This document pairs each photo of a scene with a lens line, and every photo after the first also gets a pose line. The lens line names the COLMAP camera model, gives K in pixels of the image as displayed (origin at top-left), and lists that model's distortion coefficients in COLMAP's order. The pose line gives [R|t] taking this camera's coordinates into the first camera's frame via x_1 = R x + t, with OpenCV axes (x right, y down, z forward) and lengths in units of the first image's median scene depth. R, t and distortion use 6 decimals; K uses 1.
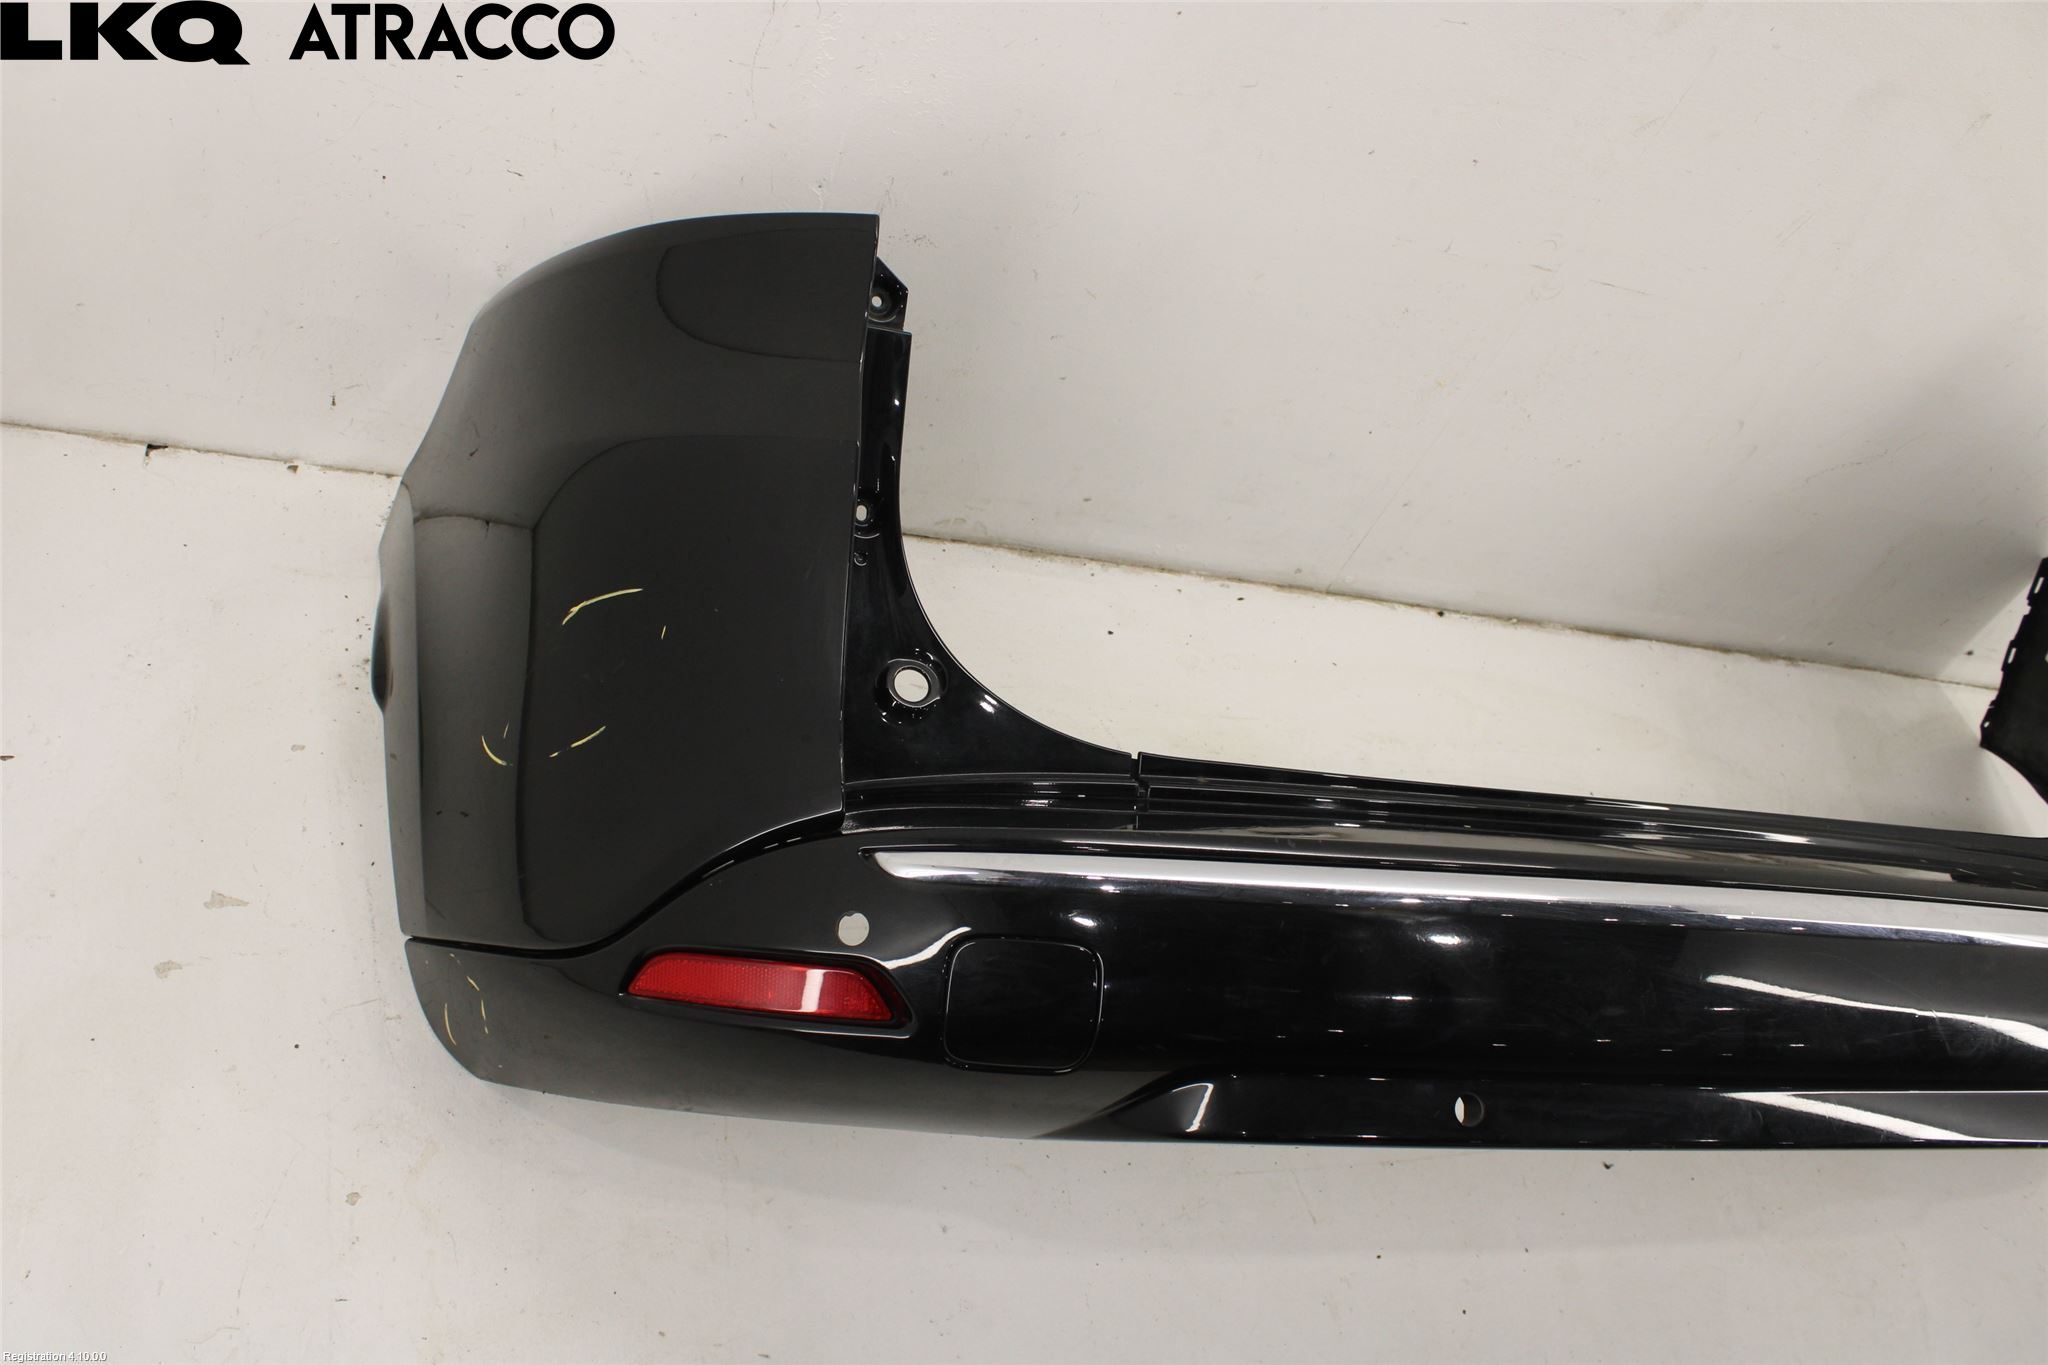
lens RADIAL K [[1766.5, 0, 1036.6], [0, 1766.5, 690.5], [0, 0, 1]] dist [-0.160437, 0.151275]
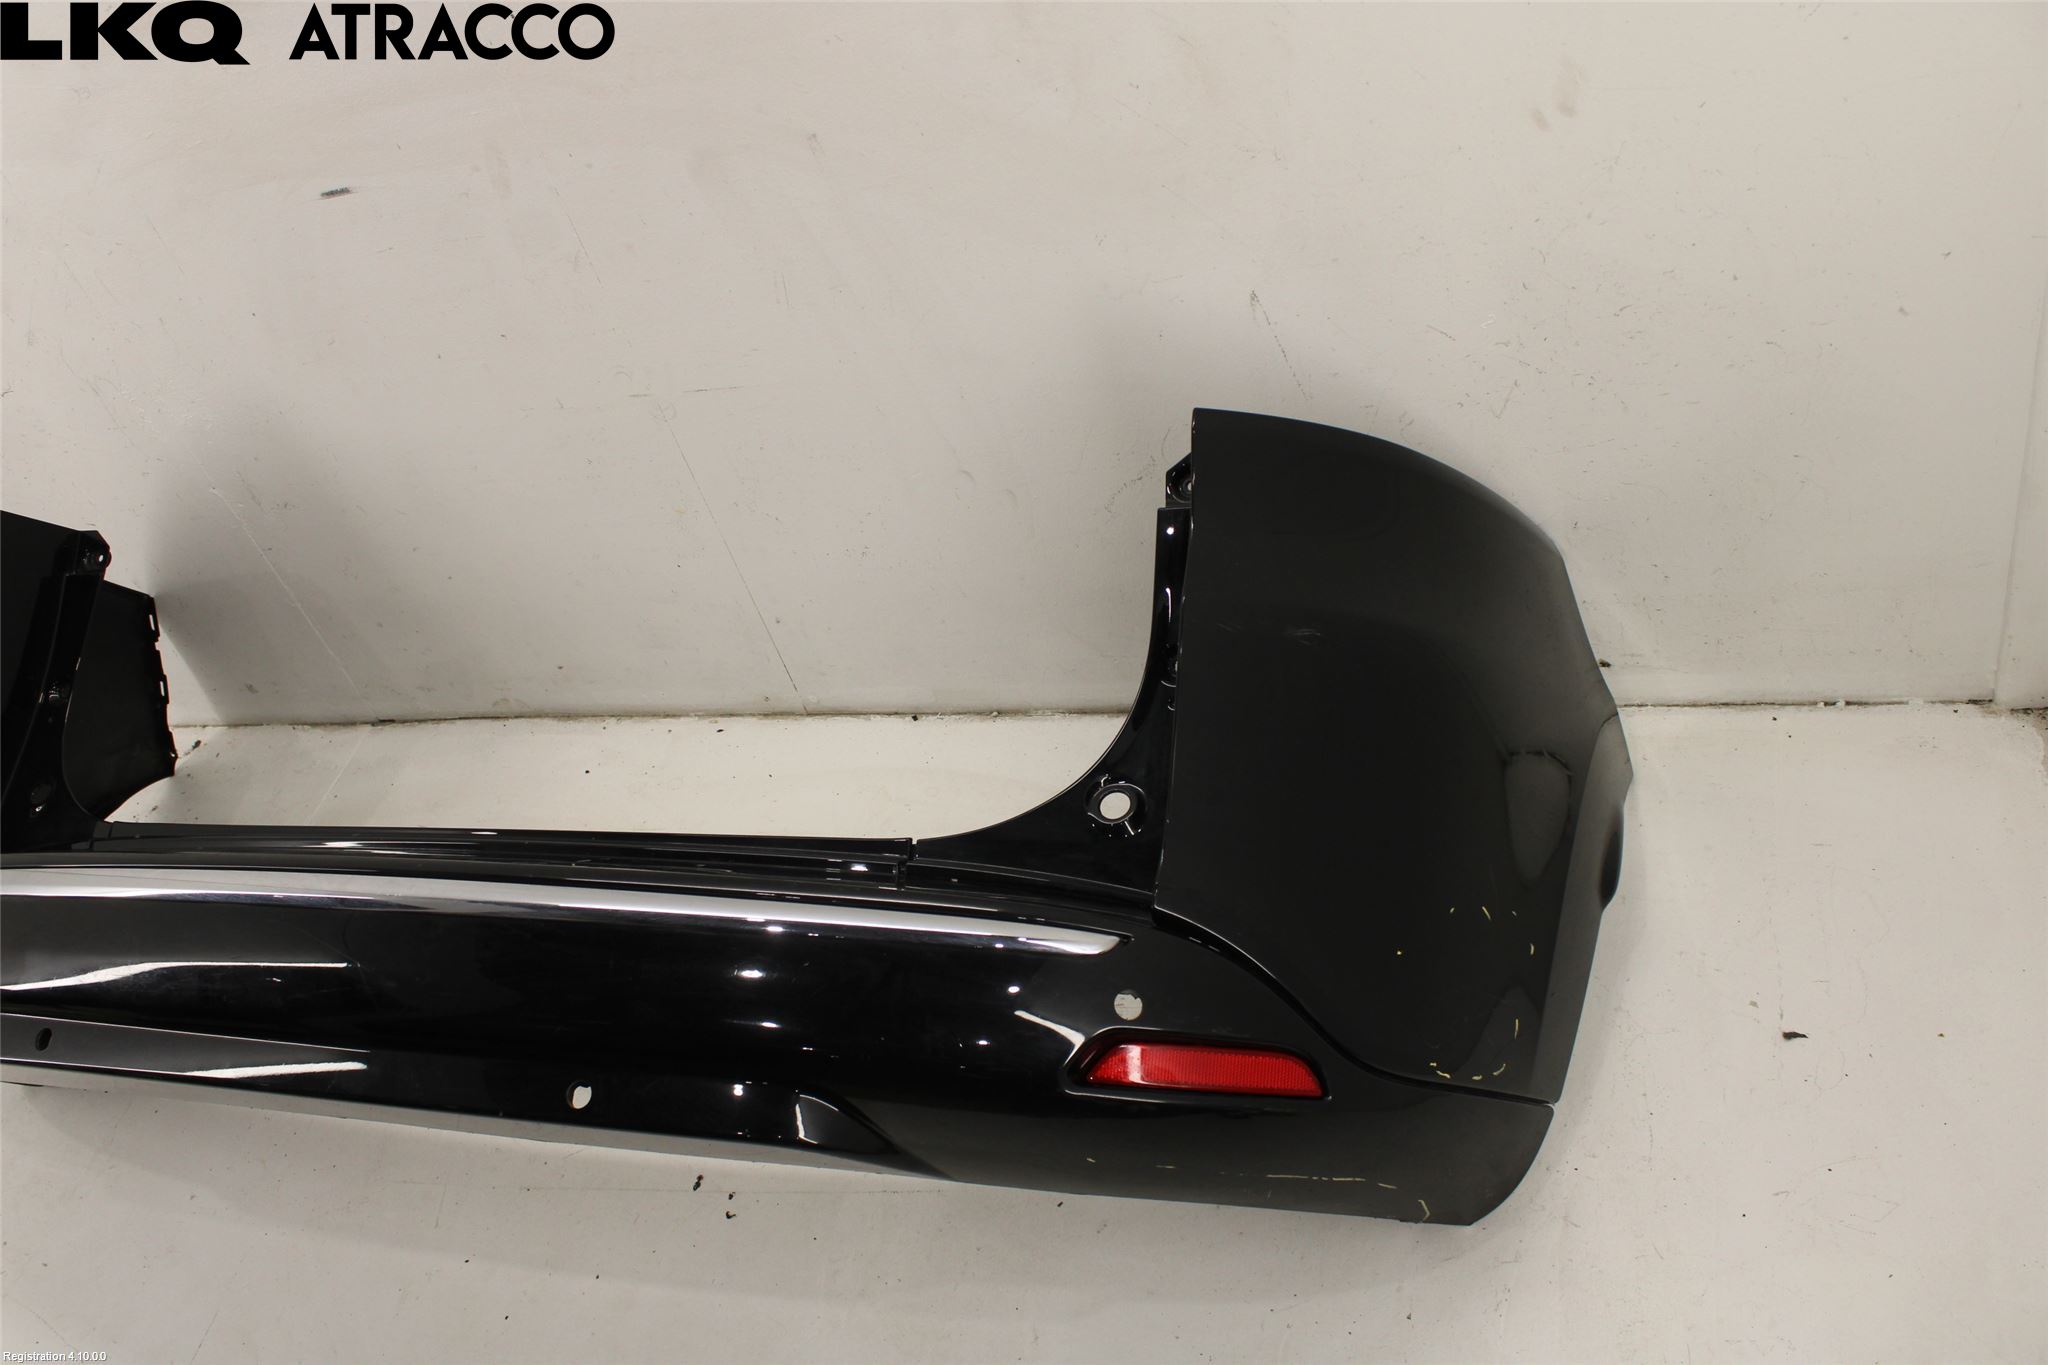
lens RADIAL K [[1766.5, 0, 987.9], [0, 1766.5, 682.9], [0, 0, 1]] dist [-0.160437, 0.151275]
pose [[0.762932, -0.166604, -0.624642, 0.962156], [0.050049, 0.978544, -0.199867, 0.153828], [0.644538, 0.121222, 0.754901, 0.245469]]
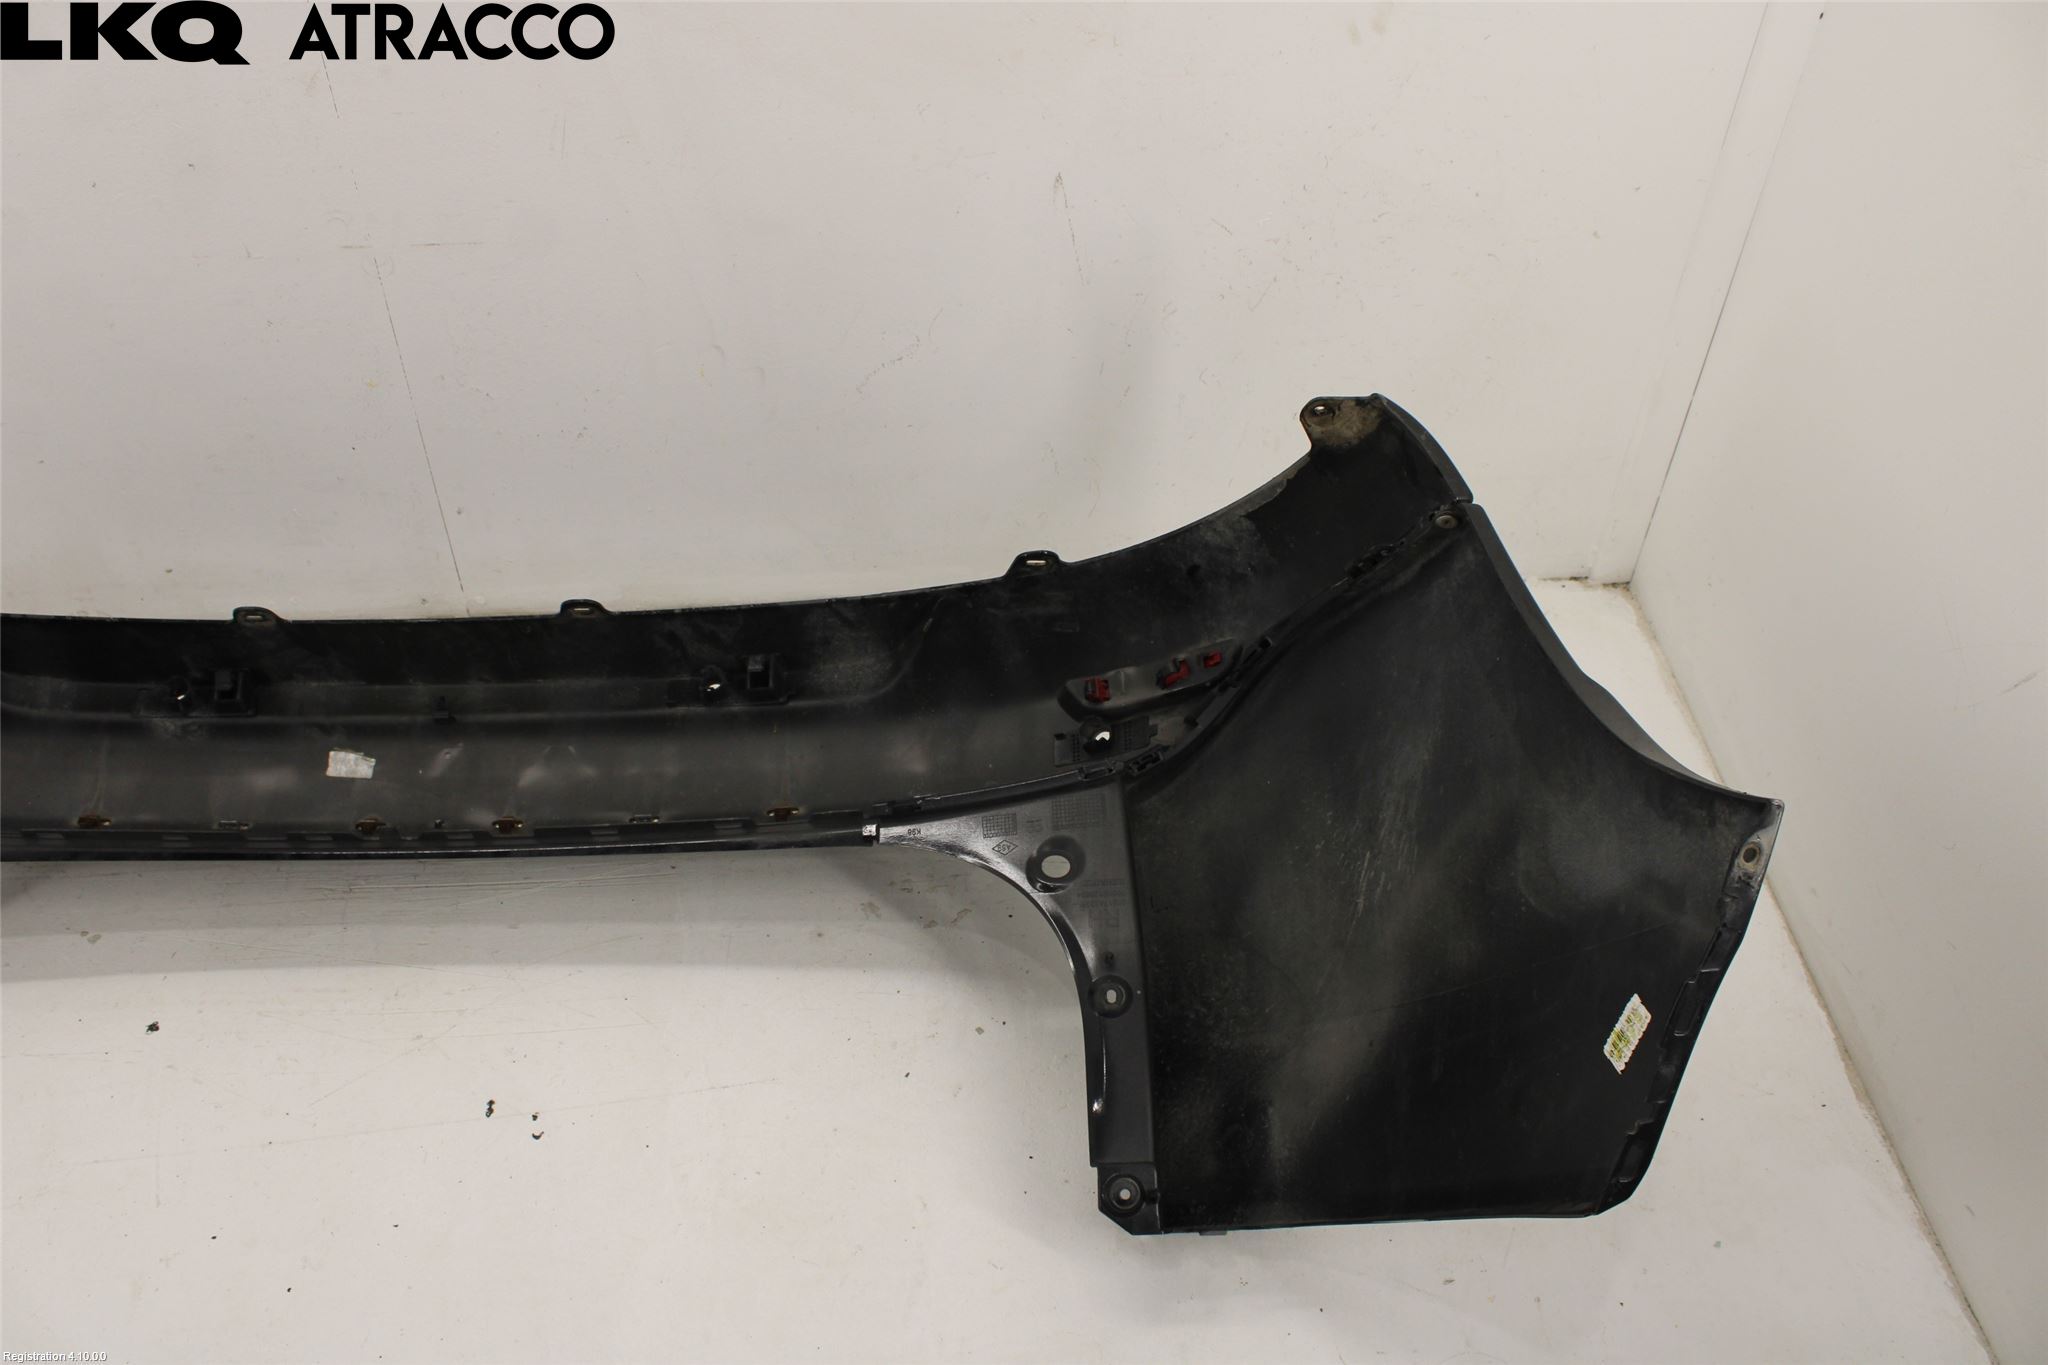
lens RADIAL K [[1766.5, 0, 1005.9], [0, 1766.5, 685.6], [0, 0, 1]] dist [-0.160437, 0.151275]
pose [[0.951656, -0.184755, -0.245391, 0.714633], [0.152220, 0.977552, -0.145672, 0.180245], [0.266797, 0.101276, 0.958417, 0.126166]]
